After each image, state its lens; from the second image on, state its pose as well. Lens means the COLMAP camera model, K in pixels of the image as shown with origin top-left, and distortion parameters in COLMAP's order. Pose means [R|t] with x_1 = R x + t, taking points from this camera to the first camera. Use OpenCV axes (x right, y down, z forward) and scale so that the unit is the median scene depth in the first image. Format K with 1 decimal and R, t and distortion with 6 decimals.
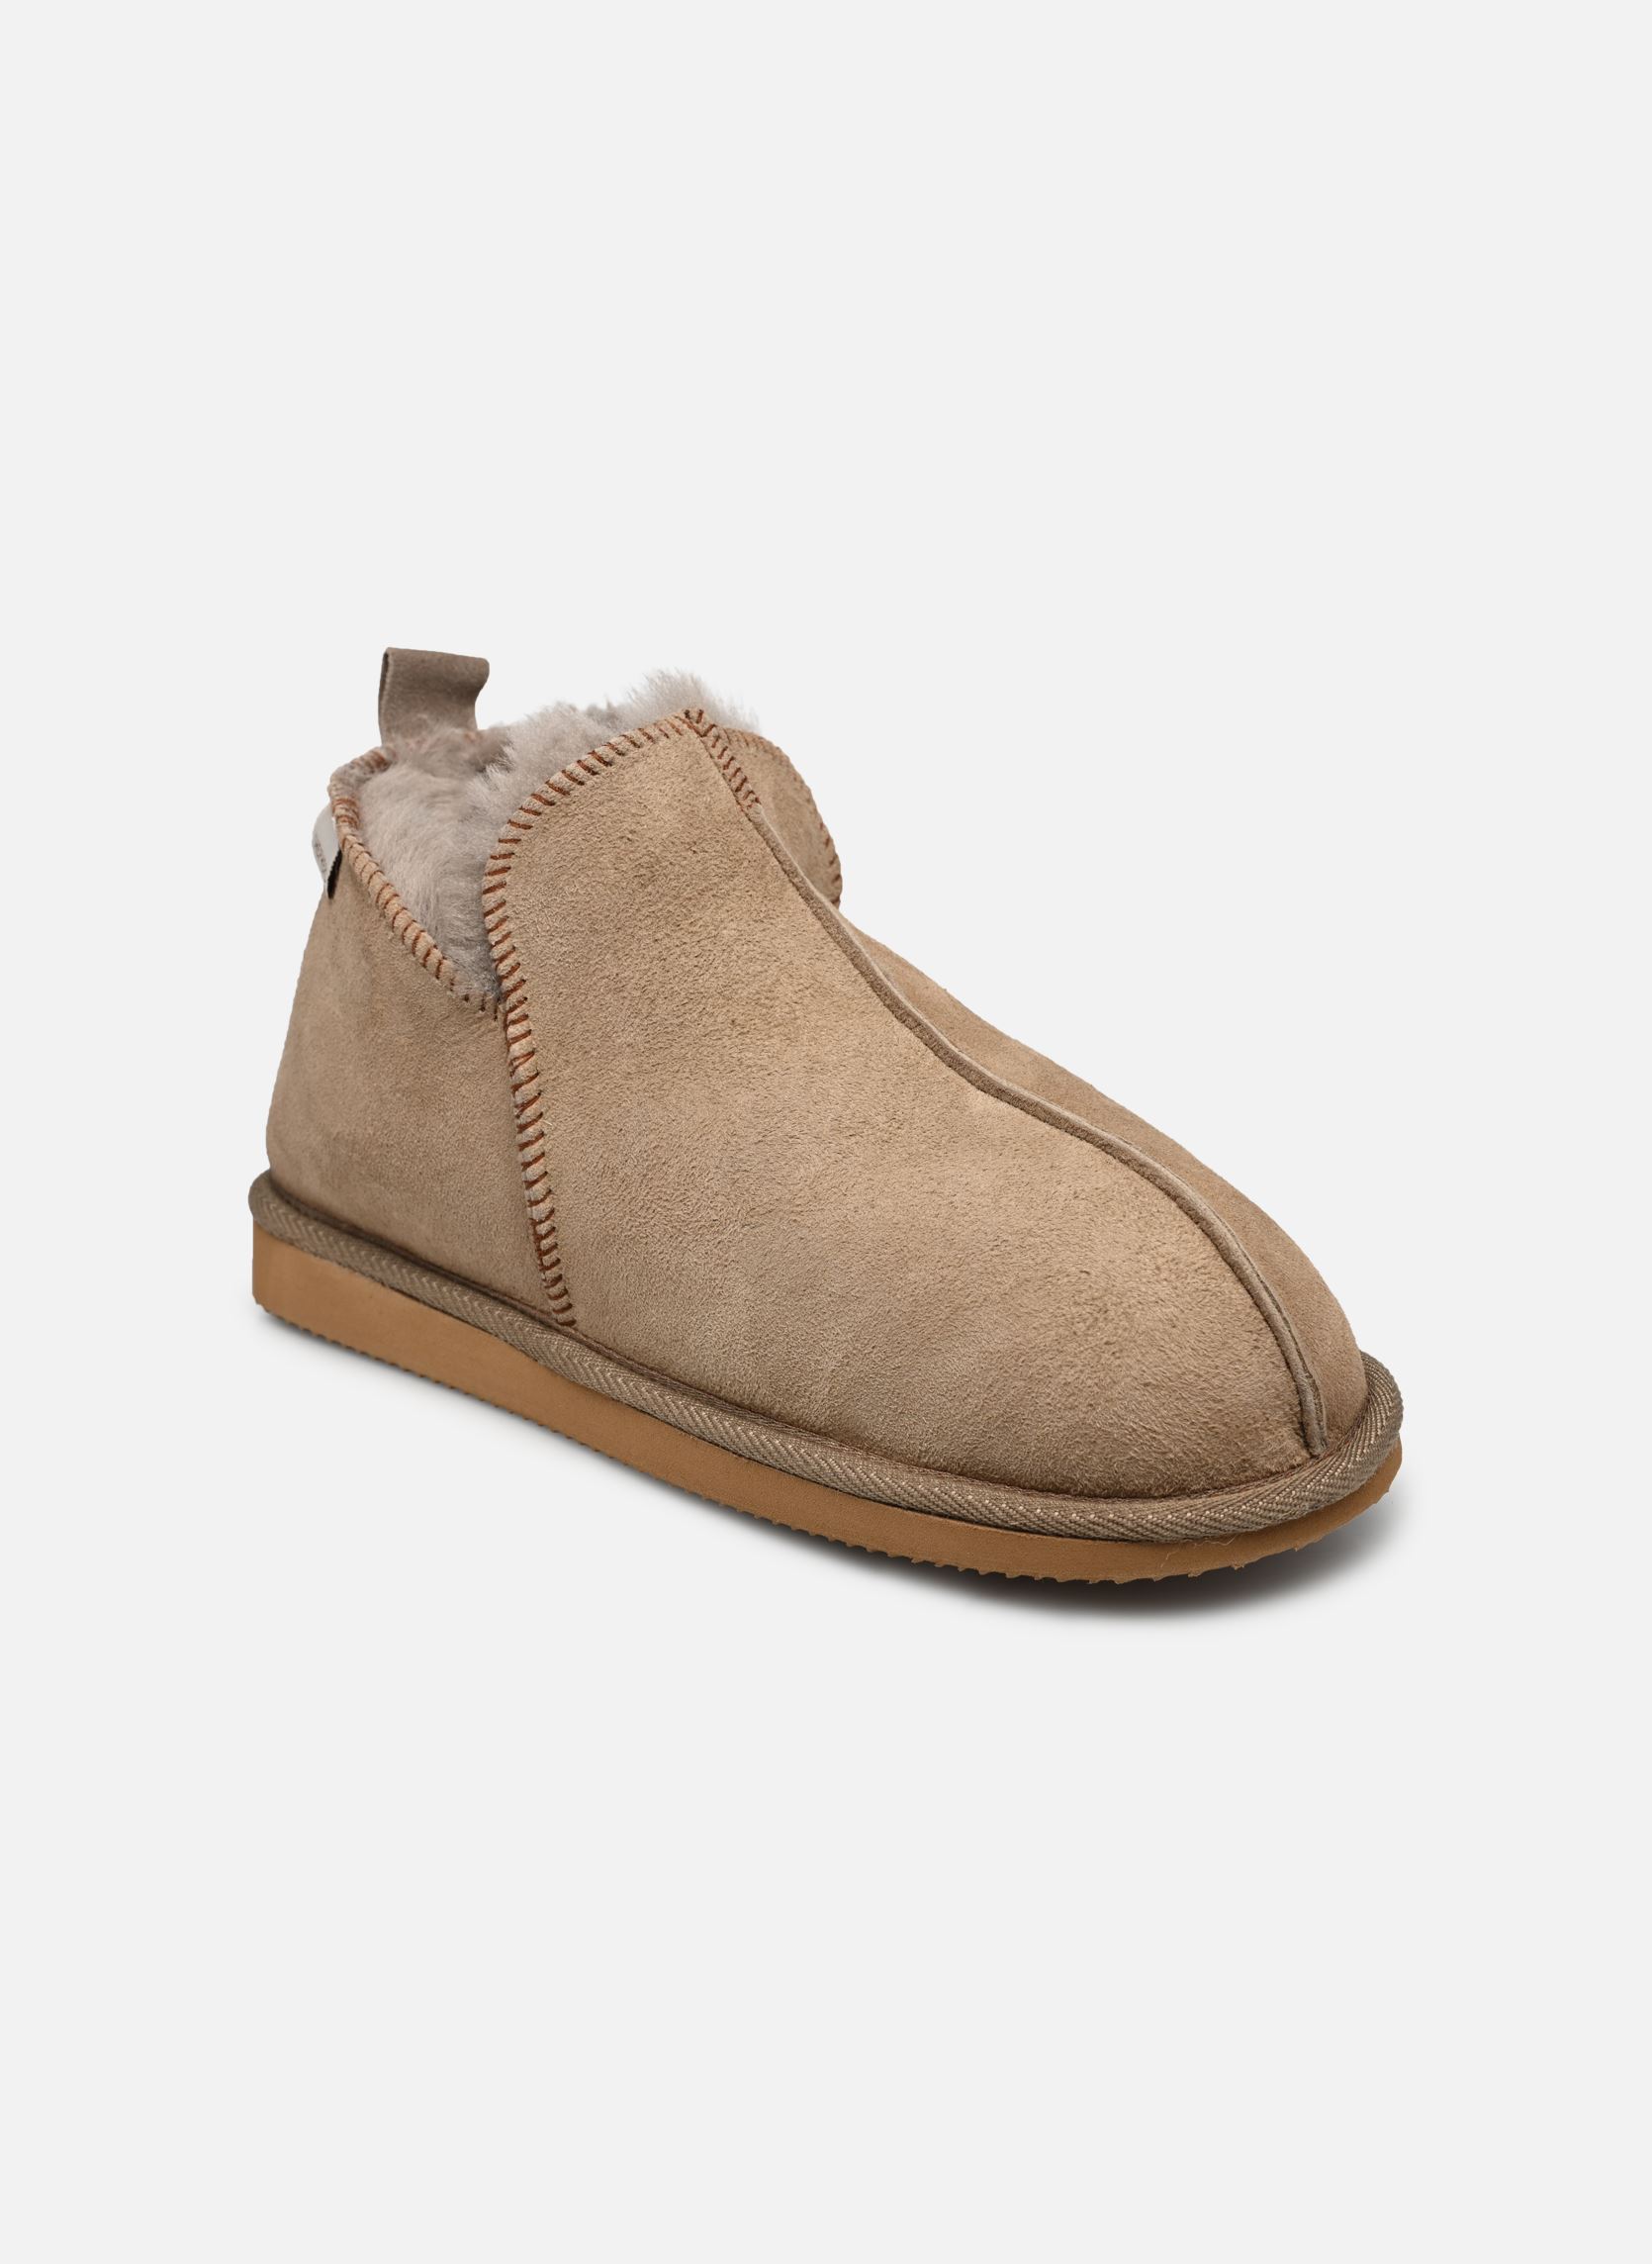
lens RADIAL K [[7237.5, 0, 825.6], [0, 7237.5, 1132.6], [0, 0, 1]] dist [-0.018359, 0.000000]
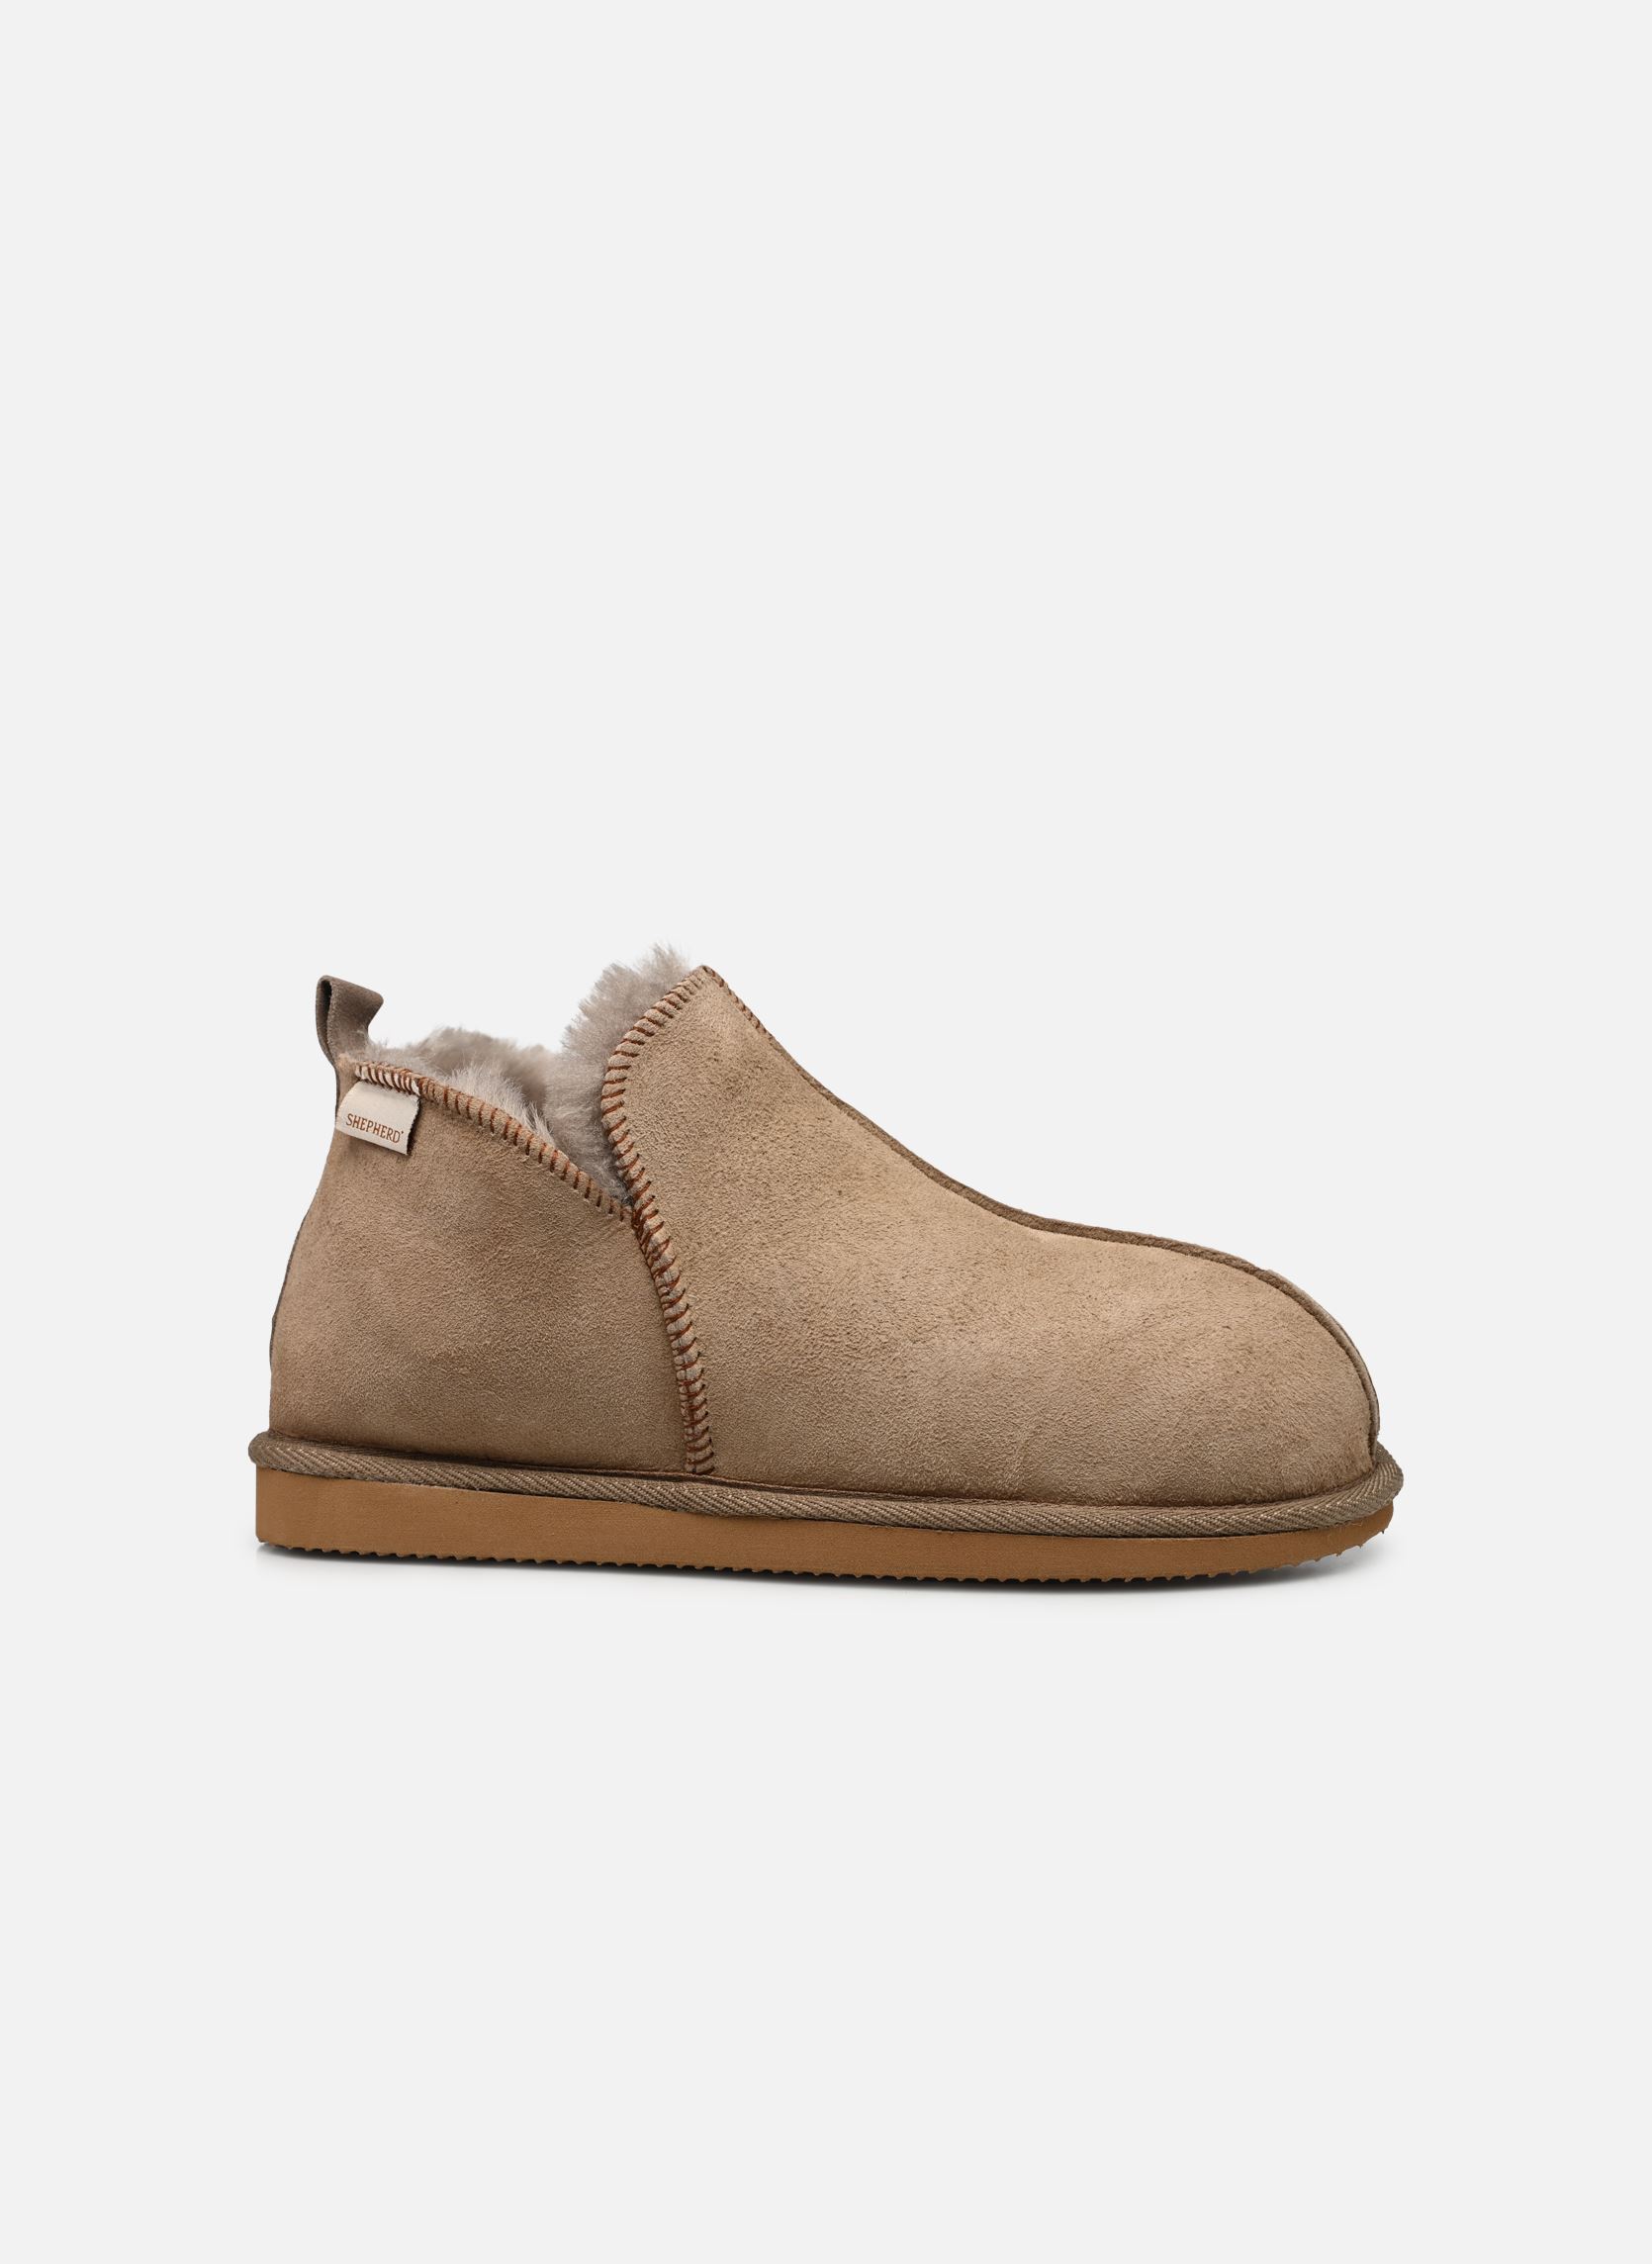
lens RADIAL K [[7237.5, 0, 825.8], [0, 7237.5, 1132.9], [0, 0, 1]] dist [-0.018359, 0.000000]
pose [[0.710168, -0.004267, 0.704020, -0.856378], [0.194816, 0.962125, -0.190687, 0.202998], [-0.676542, 0.272574, 0.684102, 0.168935]]
